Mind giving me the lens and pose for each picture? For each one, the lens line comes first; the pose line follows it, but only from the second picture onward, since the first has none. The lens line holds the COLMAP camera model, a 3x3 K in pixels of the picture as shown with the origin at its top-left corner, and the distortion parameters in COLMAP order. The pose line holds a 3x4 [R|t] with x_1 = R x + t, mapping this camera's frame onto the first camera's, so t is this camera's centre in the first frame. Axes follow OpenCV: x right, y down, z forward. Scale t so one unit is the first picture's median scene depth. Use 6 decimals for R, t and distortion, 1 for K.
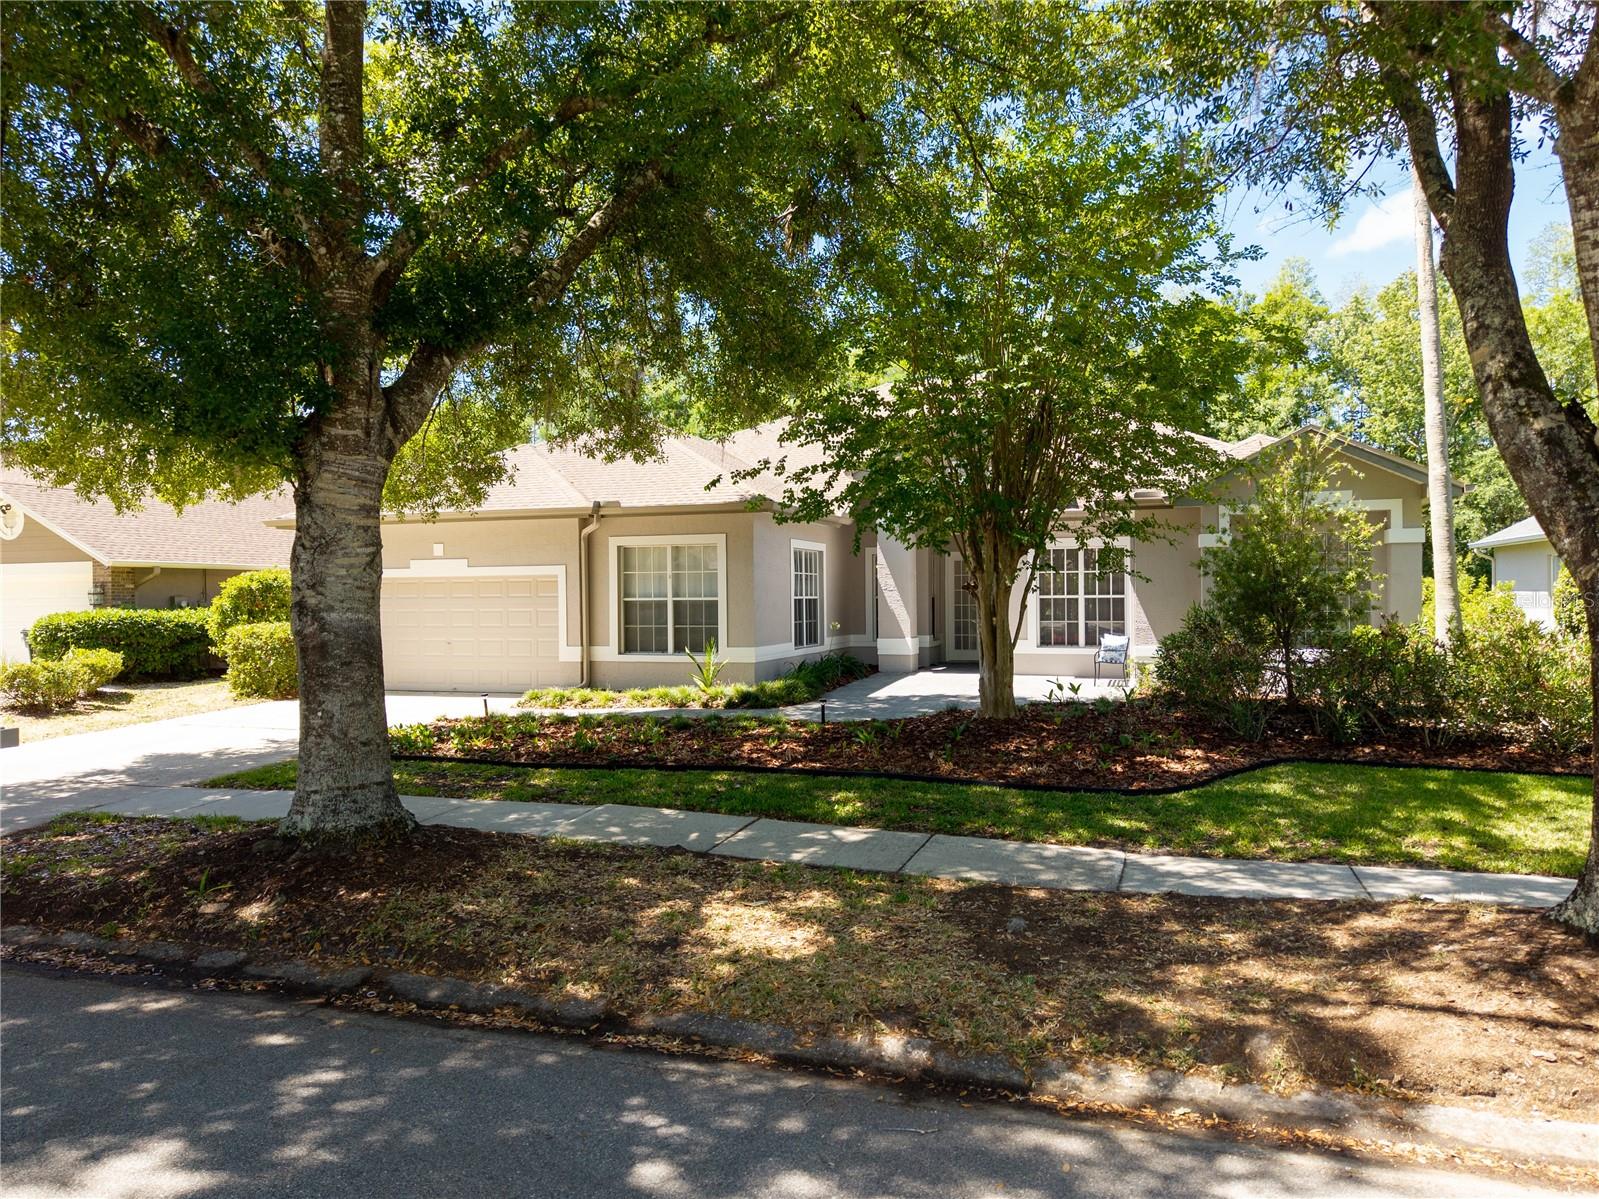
lens RADIAL K [[1103.6, 0, 799.5], [0, 1103.6, 599.5], [0, 0, 1]] dist [-0.002738, -0.007512]
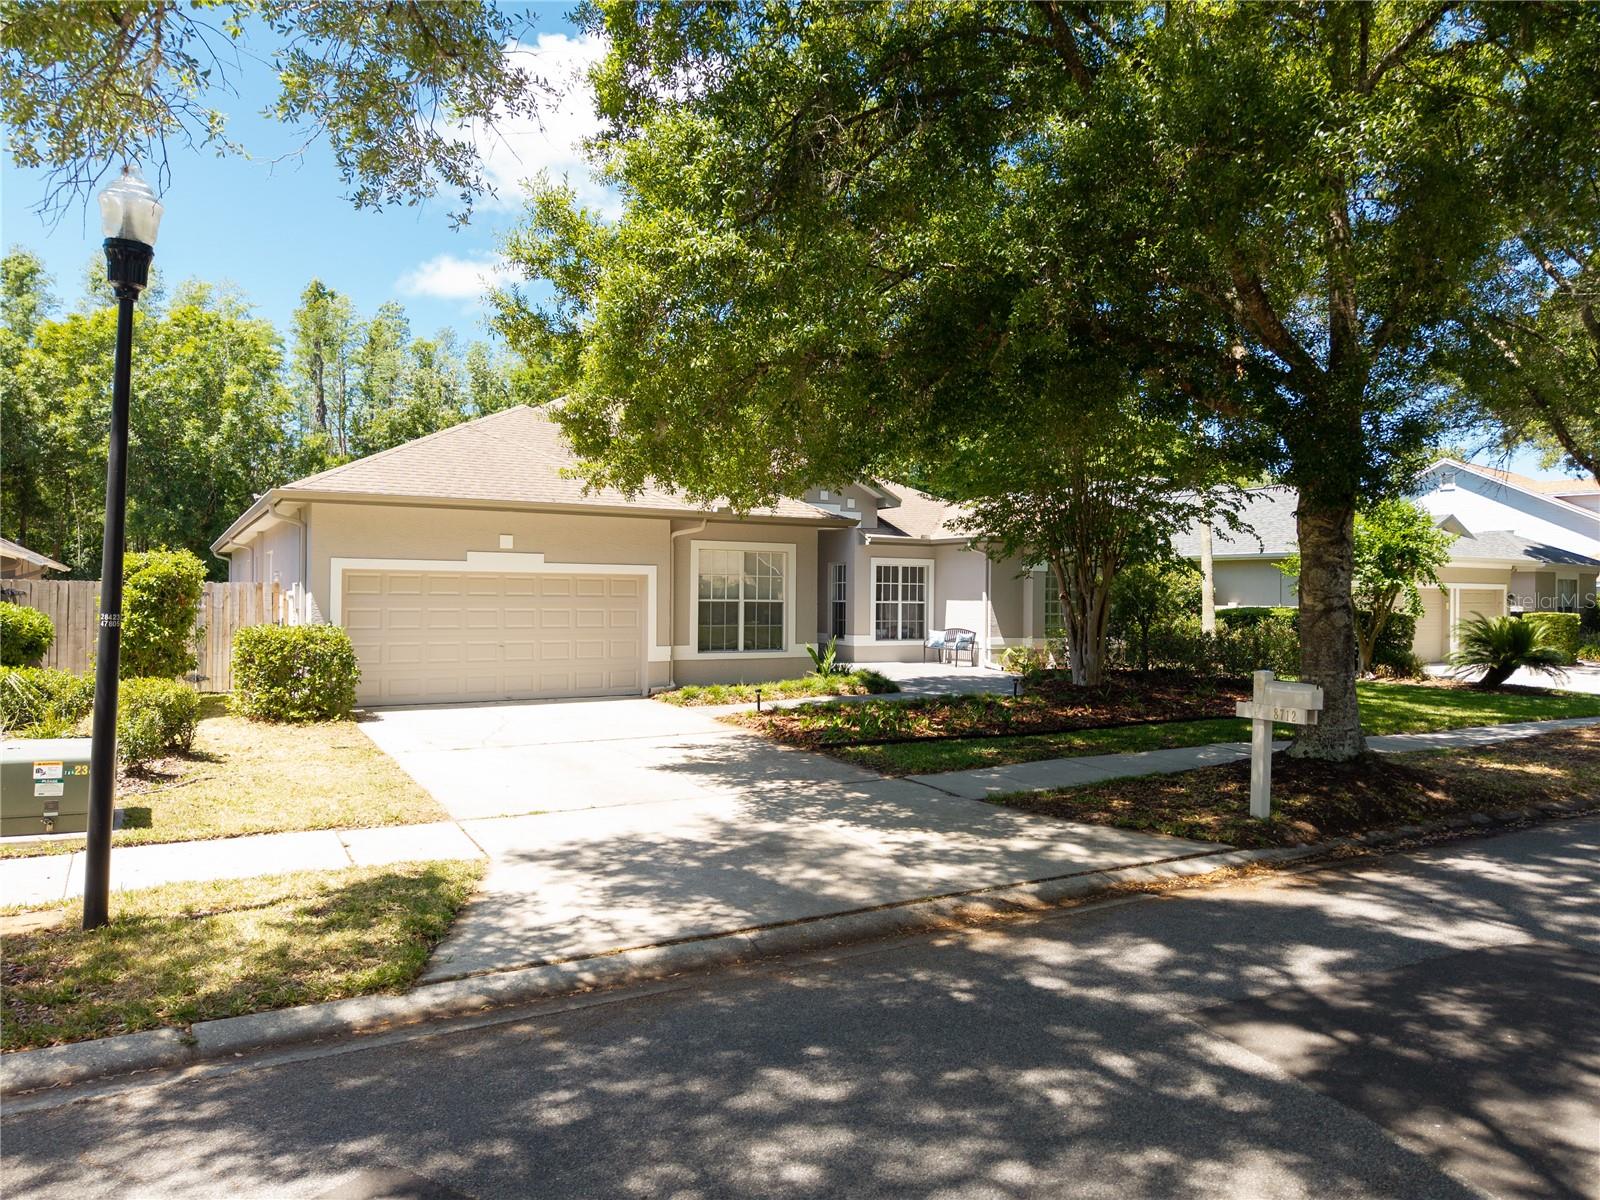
lens RADIAL K [[1070.1, 0, 800.0], [0, 1070.1, 600.0], [0, 0, 1]] dist [-0.004578, 0.002322]
pose [[0.657484, 0.013945, 0.753339, -0.884385], [-0.012669, 0.999892, -0.007452, 0.006162], [-0.753362, -0.004644, 0.657590, 0.266457]]
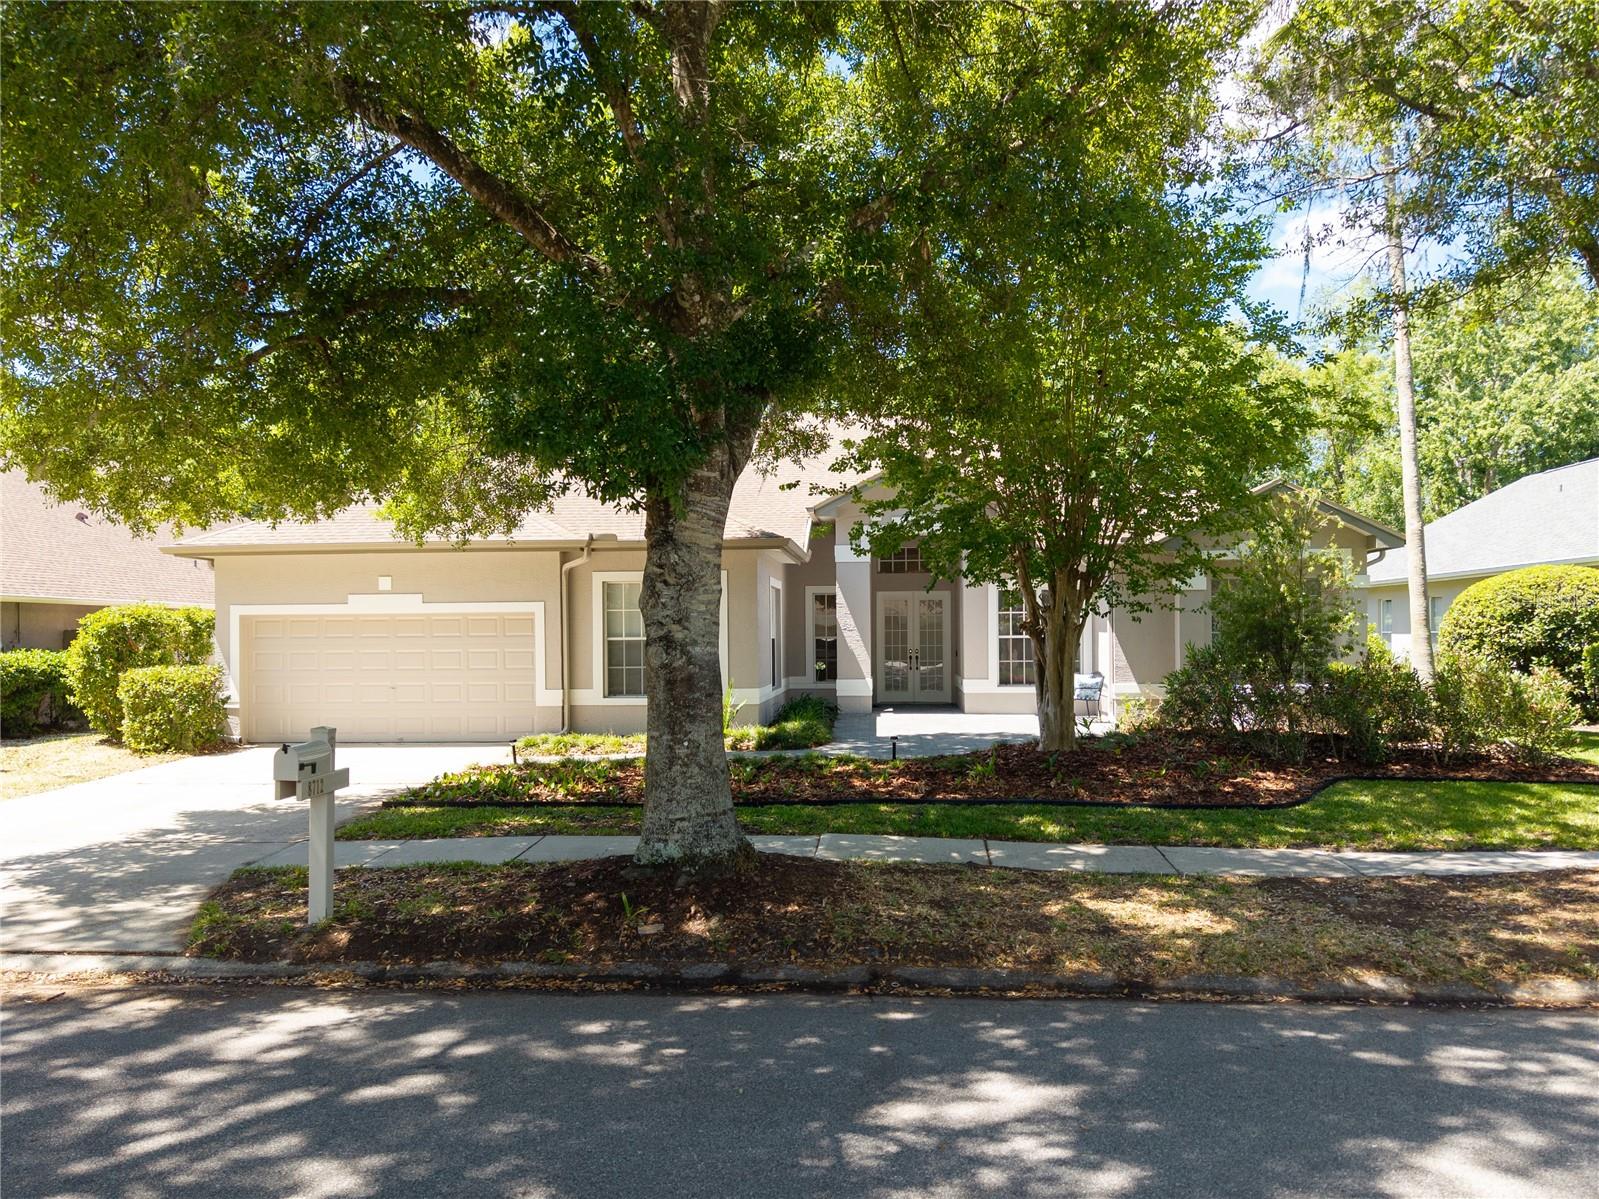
lens RADIAL K [[1253.3, 0, 799.5], [0, 1253.3, 599.5], [0, 0, 1]] dist [0.038432, -0.052678]
pose [[0.968706, 0.008595, 0.248061, -0.273281], [0.000075, 0.999390, -0.034921, 0.003999], [-0.248209, 0.033847, 0.968115, -0.076678]]
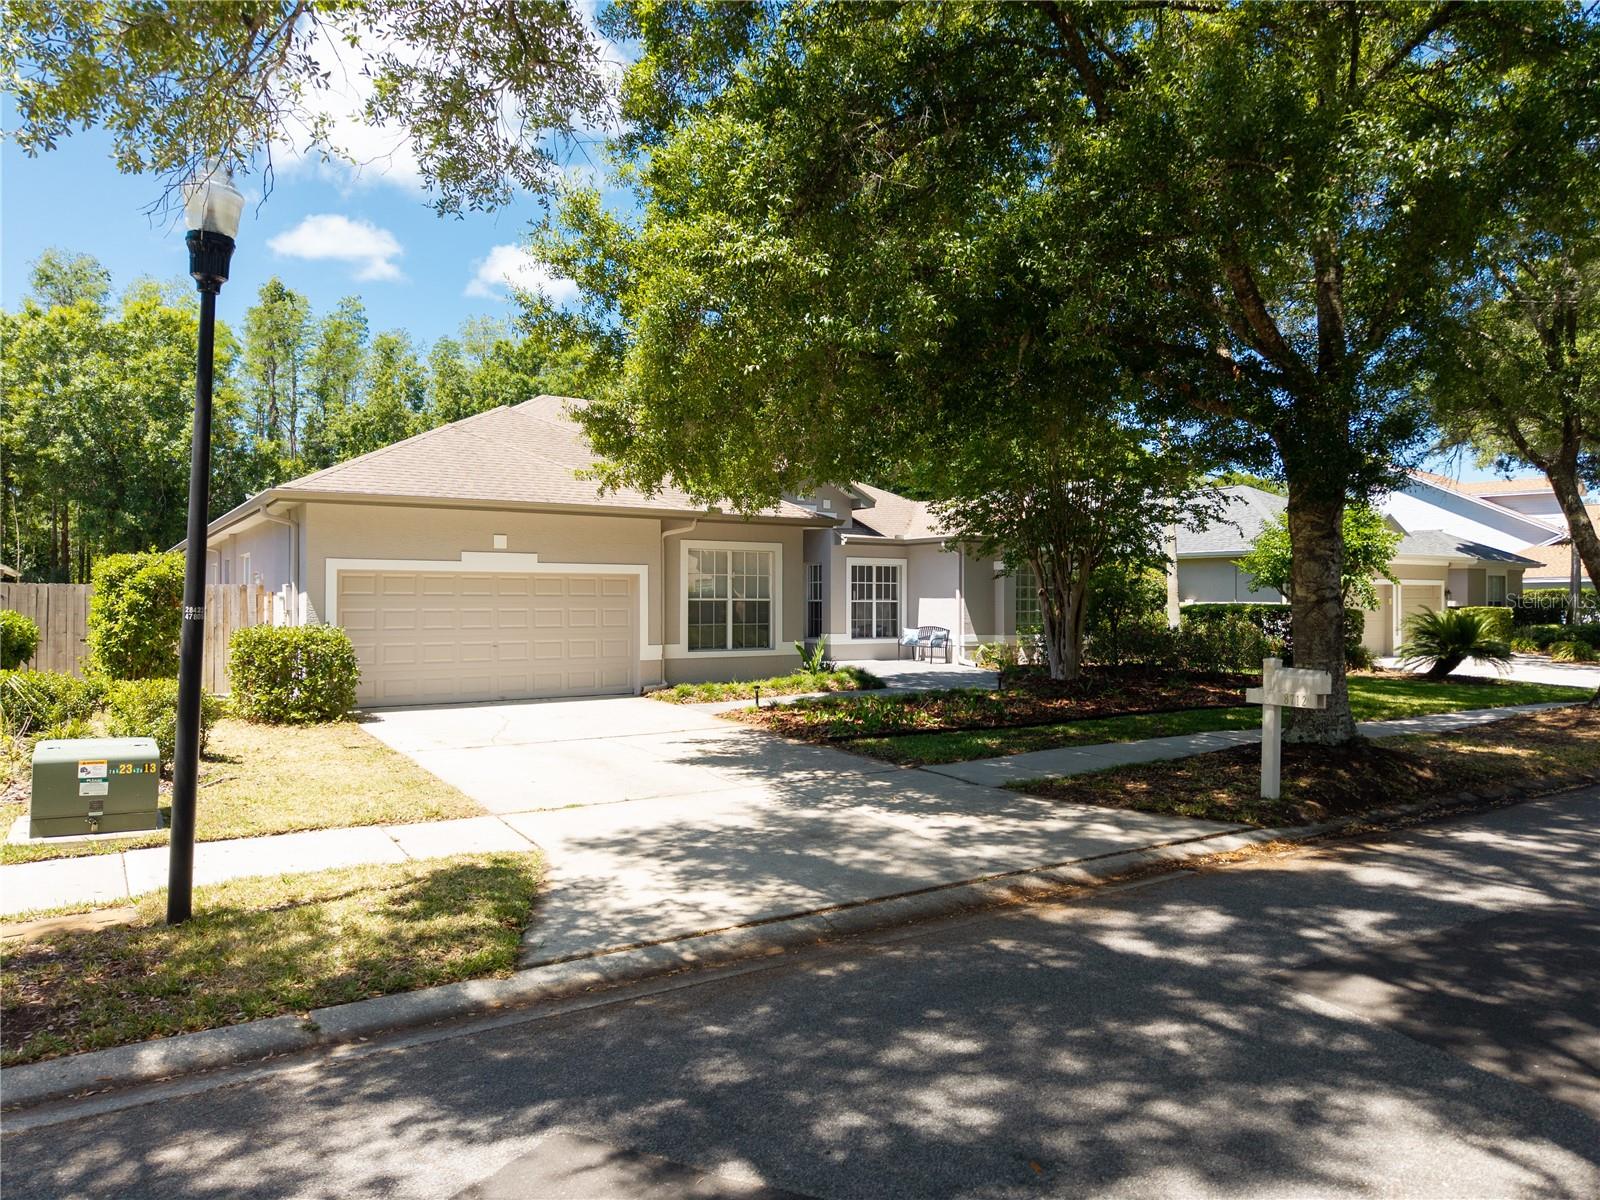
lens RADIAL K [[1065.8, 0, 800.0], [0, 1065.8, 600.0], [0, 0, 1]] dist [-0.000145, -0.004078]
pose [[0.615011, 0.011165, 0.788440, -0.923625], [-0.004624, 0.999934, -0.010554, 0.011117], [-0.788505, 0.002845, 0.615021, 0.294101]]
